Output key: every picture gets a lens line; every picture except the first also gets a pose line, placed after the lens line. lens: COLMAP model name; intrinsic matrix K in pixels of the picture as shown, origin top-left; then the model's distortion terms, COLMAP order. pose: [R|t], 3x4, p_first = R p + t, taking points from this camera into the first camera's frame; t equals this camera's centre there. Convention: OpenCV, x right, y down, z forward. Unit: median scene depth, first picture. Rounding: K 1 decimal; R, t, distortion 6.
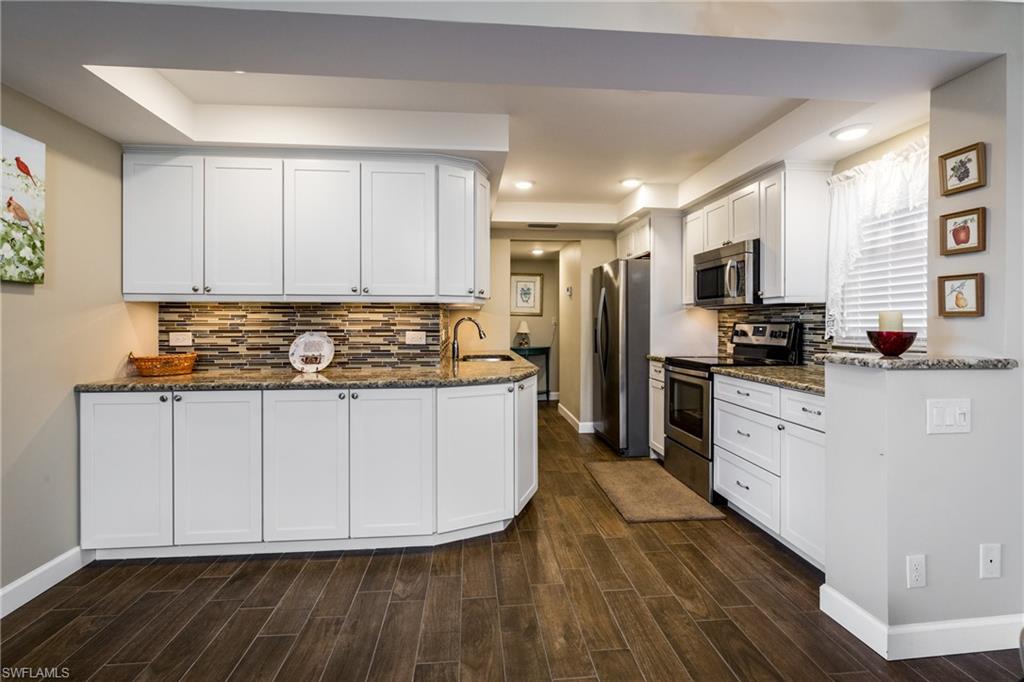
lens RADIAL K [[521.5, 0, 514.5], [0, 521.5, 331.9], [0, 0, 1]] dist [-0.006326, -0.000105]
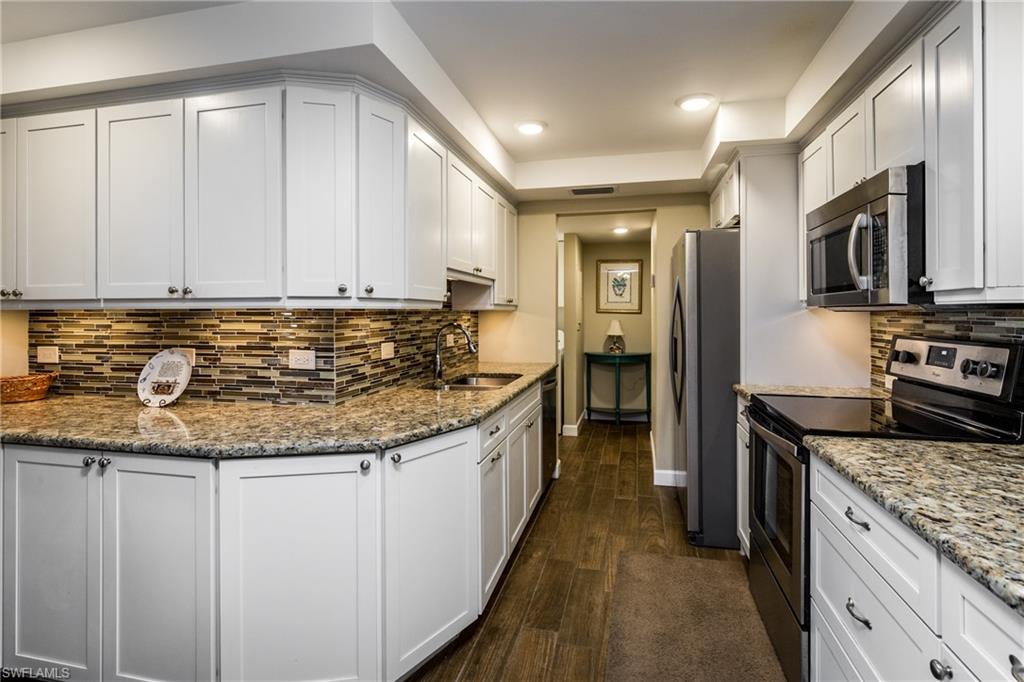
lens RADIAL K [[521.5, 0, 507.3], [0, 521.5, 317.3], [0, 0, 1]] dist [-0.006326, -0.000105]
pose [[0.943811, 0.000370, -0.330485, 0.277687], [-0.003916, 0.999942, -0.010064, -0.036735], [0.330462, 0.010793, 0.943758, 0.452521]]
